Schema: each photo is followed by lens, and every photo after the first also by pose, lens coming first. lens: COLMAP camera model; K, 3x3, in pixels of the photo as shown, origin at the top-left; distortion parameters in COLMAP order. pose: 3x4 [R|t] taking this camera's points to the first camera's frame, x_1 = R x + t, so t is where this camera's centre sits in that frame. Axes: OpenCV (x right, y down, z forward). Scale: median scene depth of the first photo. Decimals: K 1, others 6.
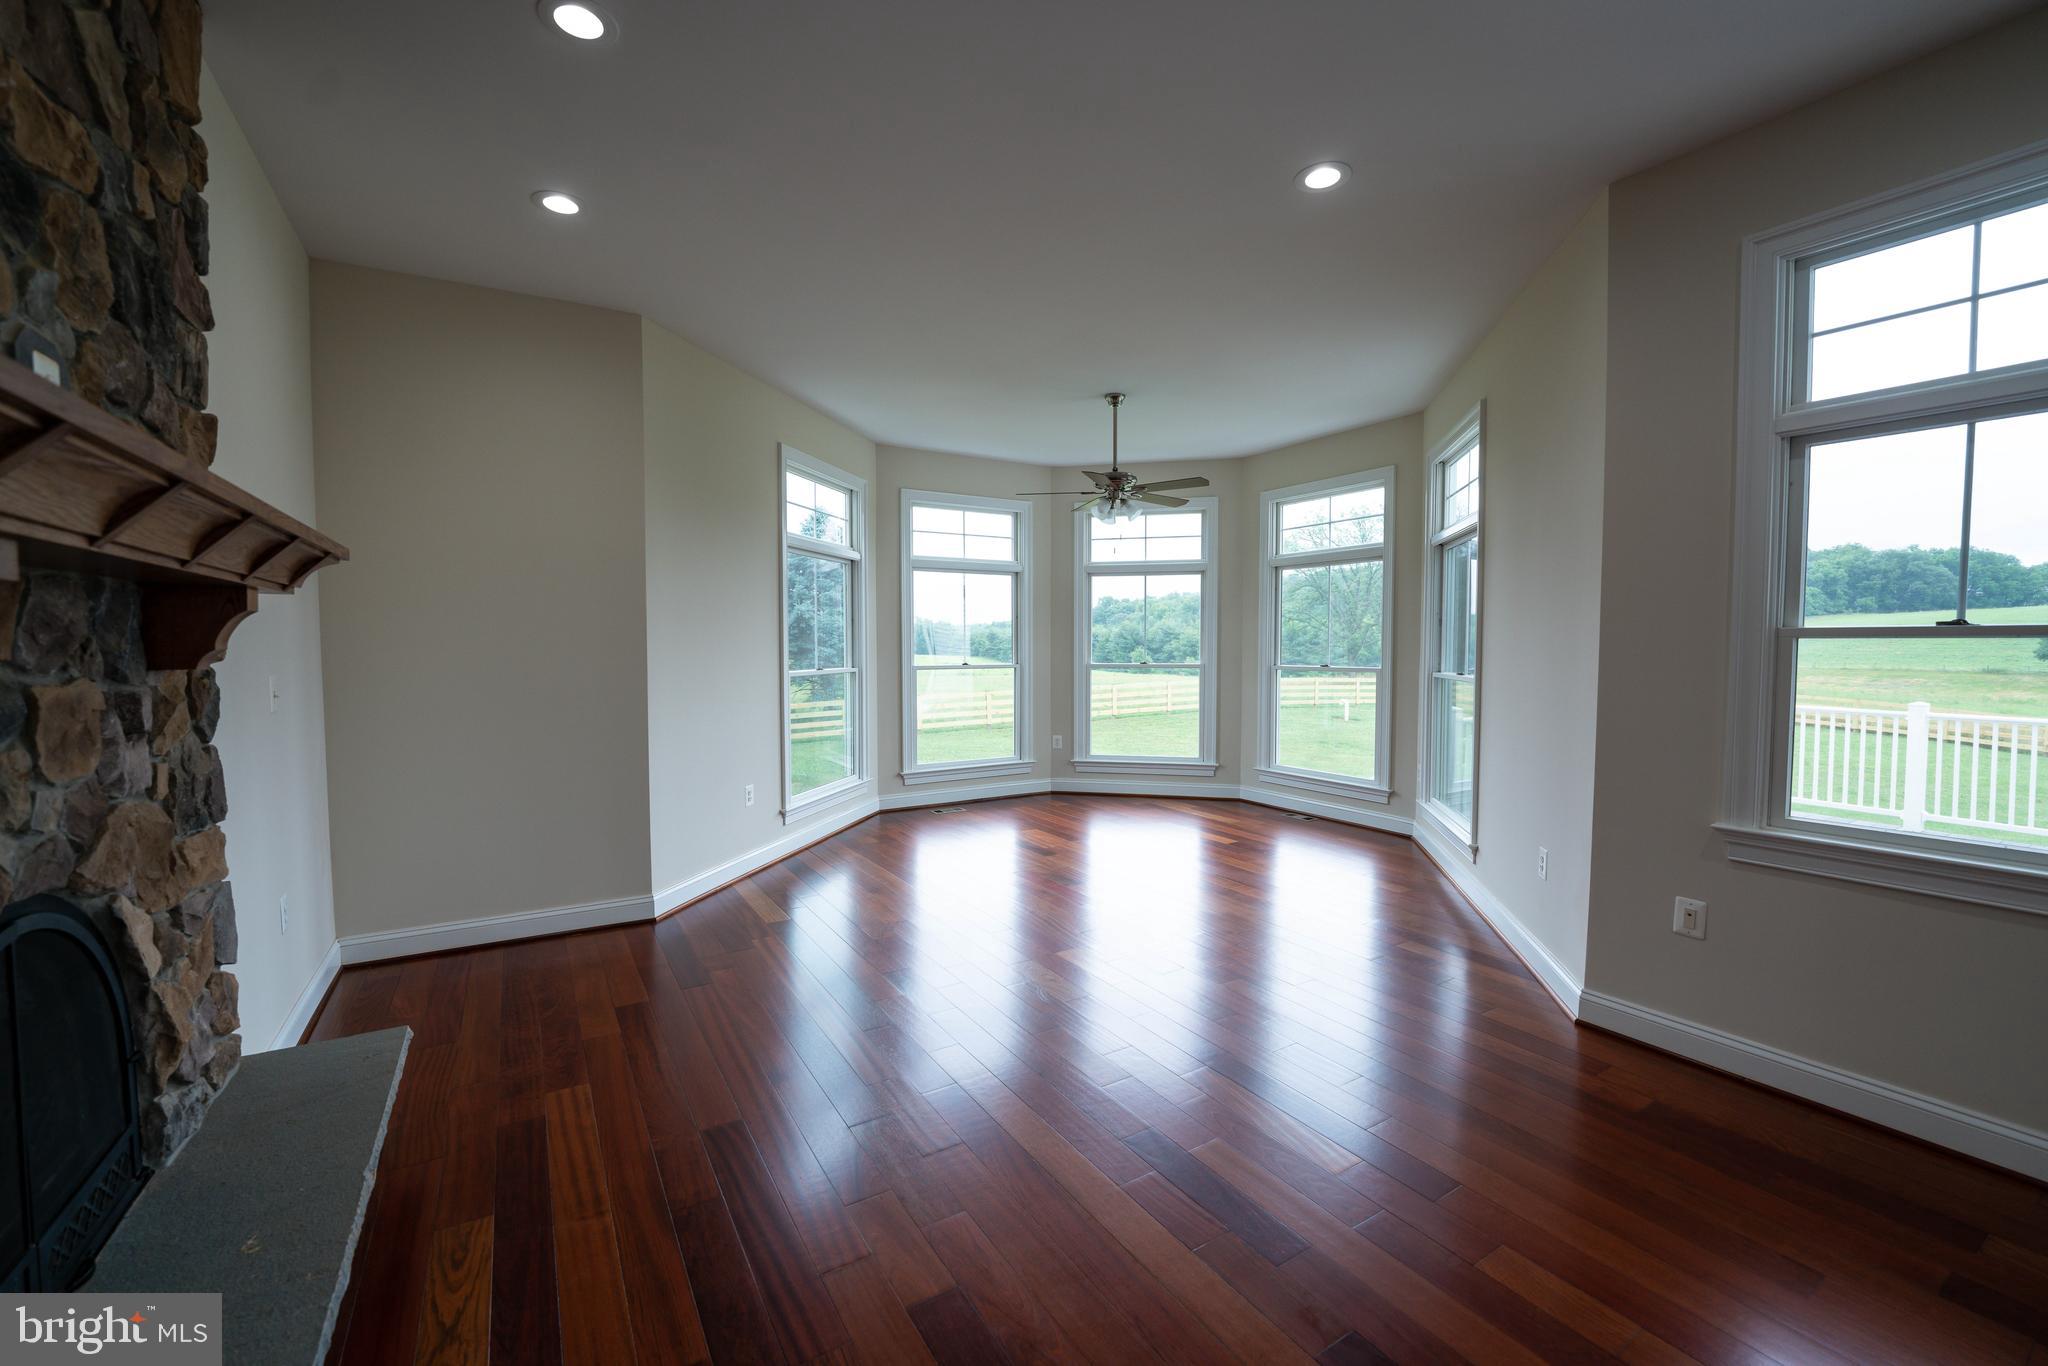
lens RADIAL K [[826.5, 0, 1021.7], [0, 826.5, 684.8], [0, 0, 1]] dist [-0.023297, 0.000040]
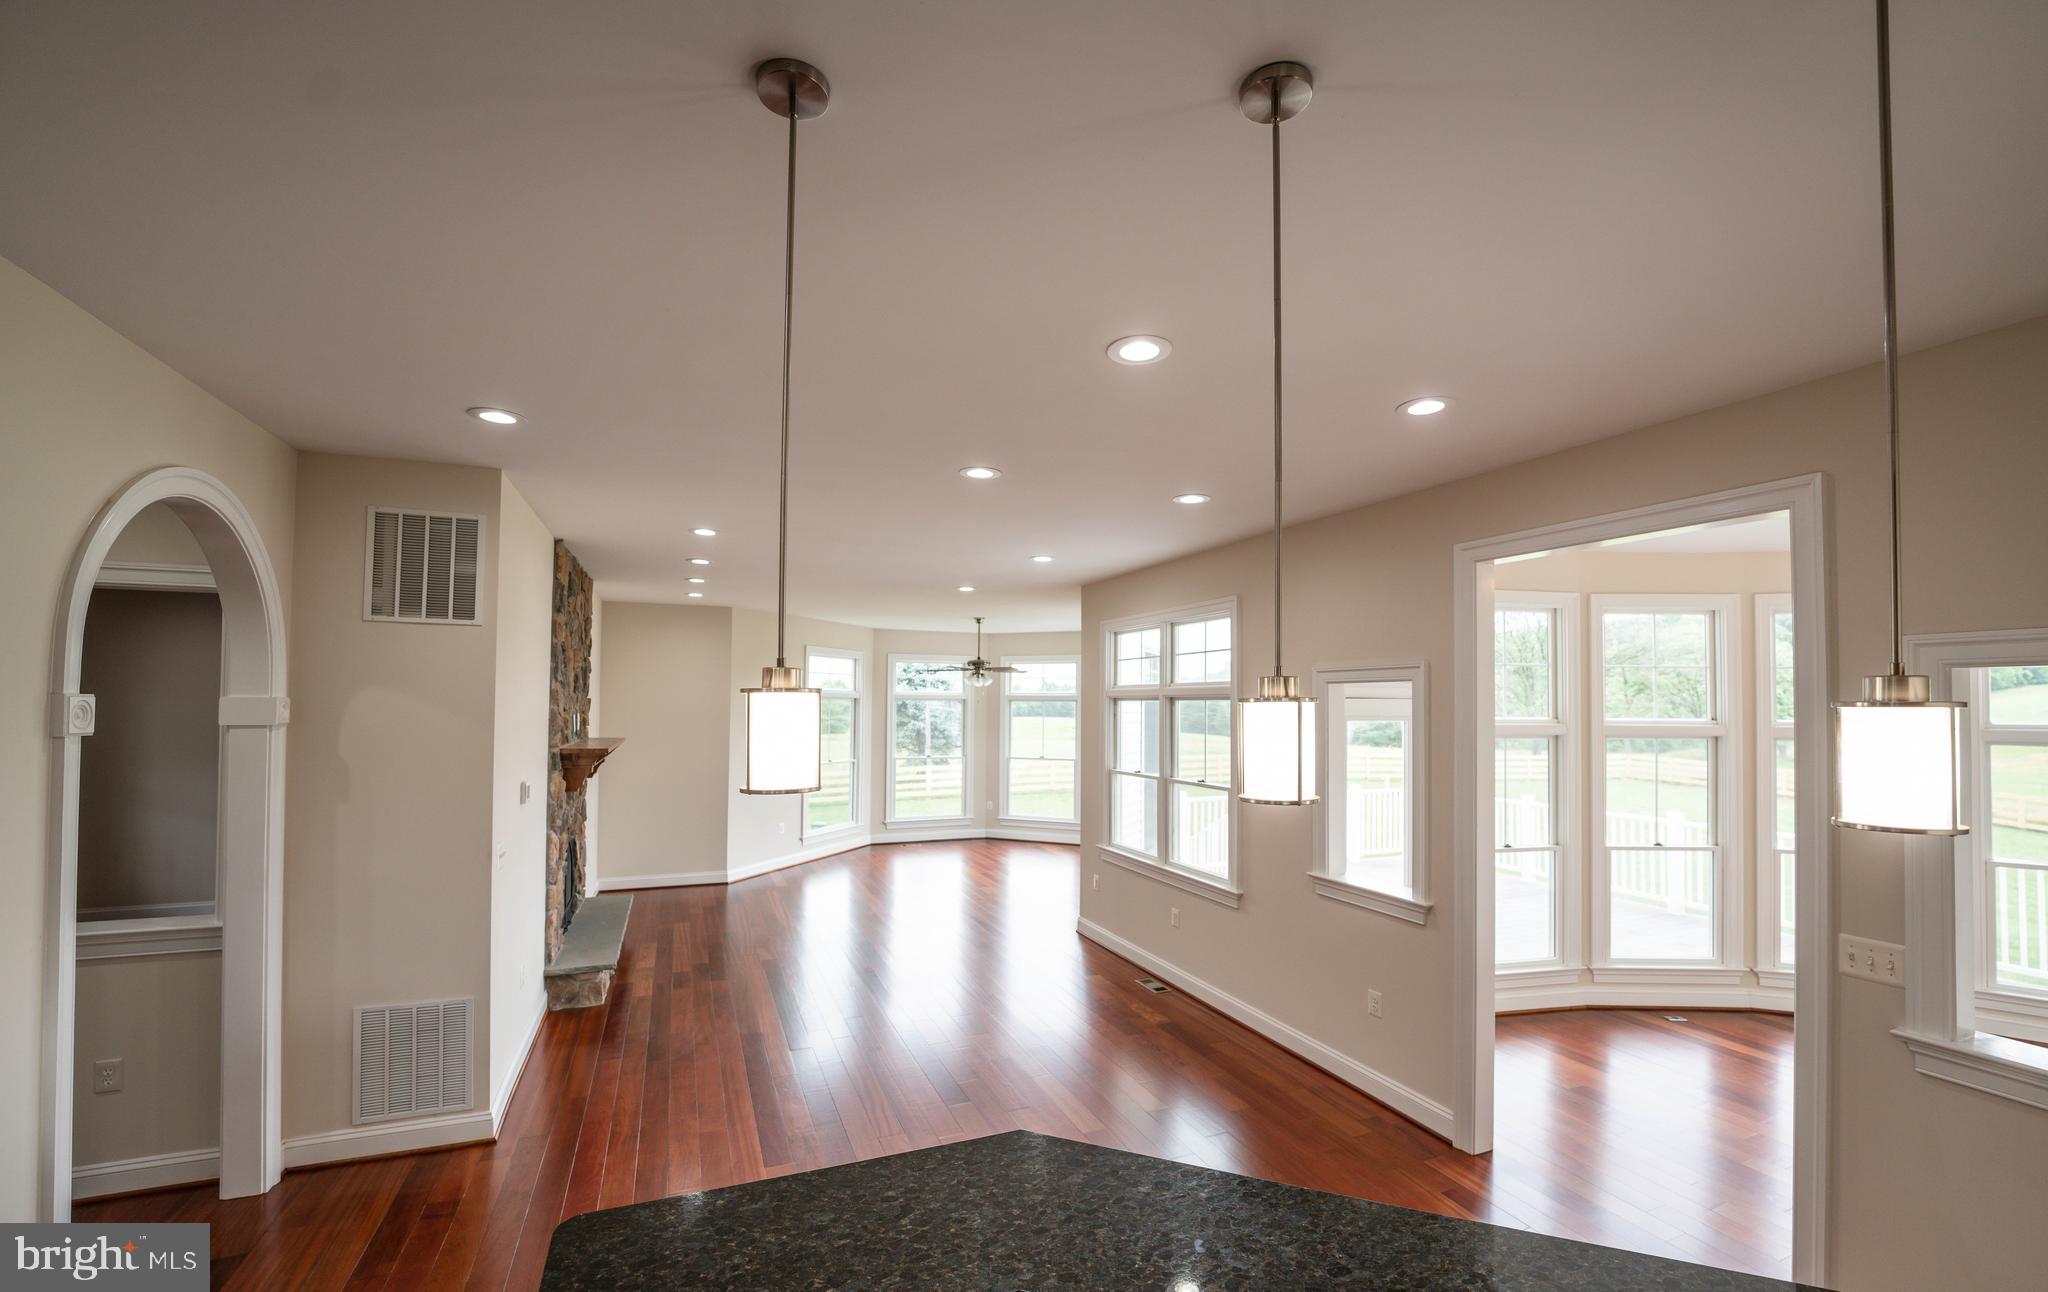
lens RADIAL K [[821.7, 0, 1026.0], [0, 821.7, 688.8], [0, 0, 1]] dist [-0.029068, -0.000401]
pose [[0.988498, 0.007065, -0.151067, 0.402777], [-0.017699, 0.997448, -0.069164, -0.053986], [0.150193, 0.071042, 0.986101, -0.642539]]
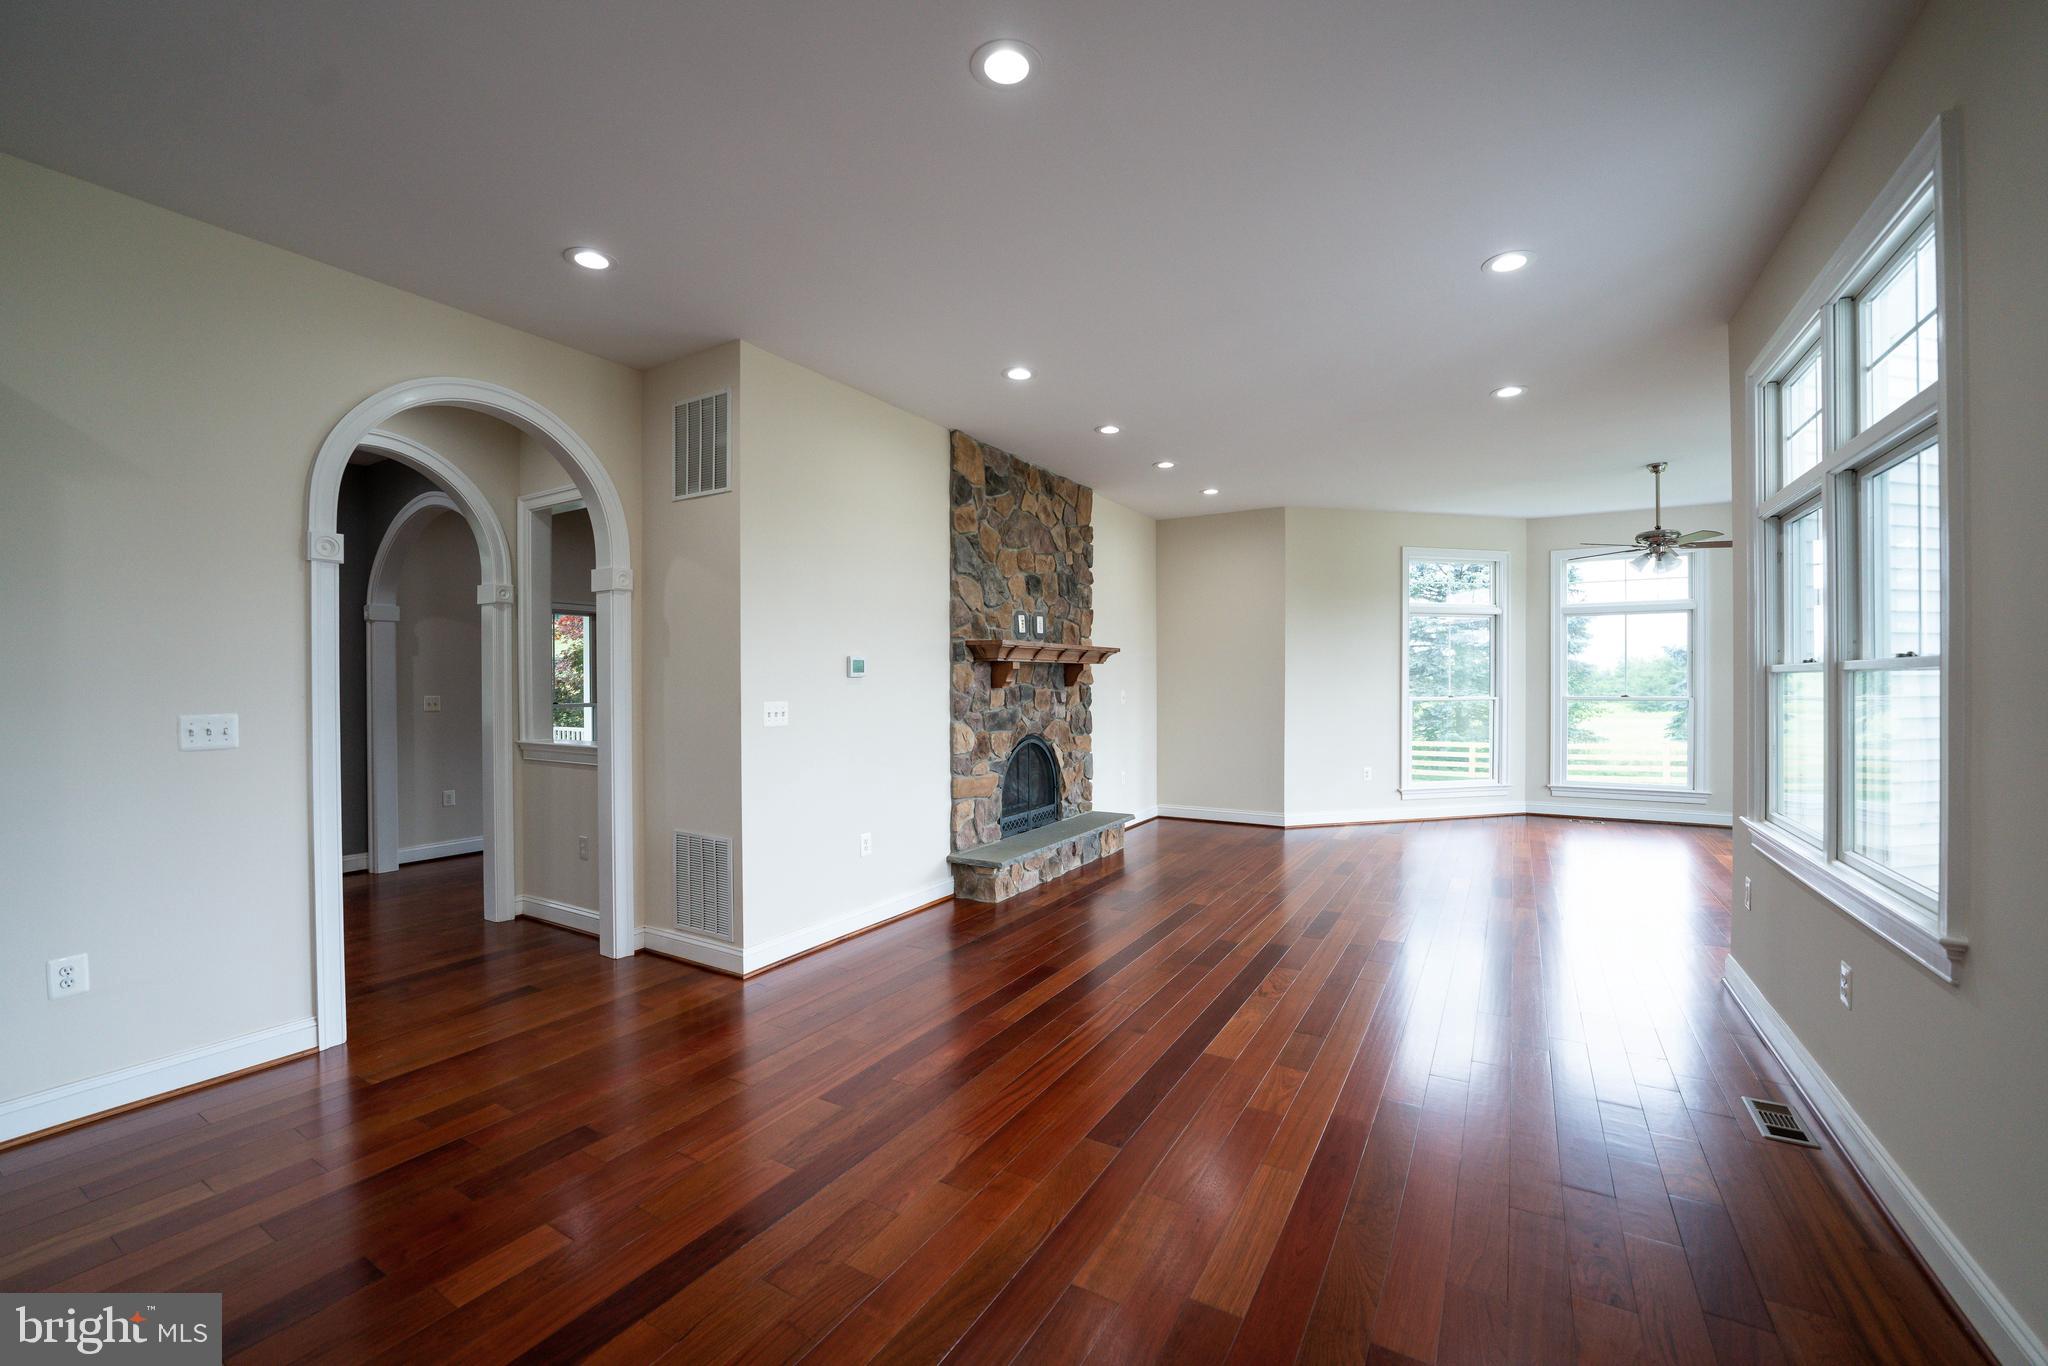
lens RADIAL K [[826.5, 0, 1023.8], [0, 826.5, 688.2], [0, 0, 1]] dist [-0.023297, 0.000040]
pose [[0.466506, 0.009586, -0.884466, 0.576374], [-0.040828, 0.999109, -0.010705, 0.010294], [0.883575, 0.041105, 0.466482, -0.250455]]
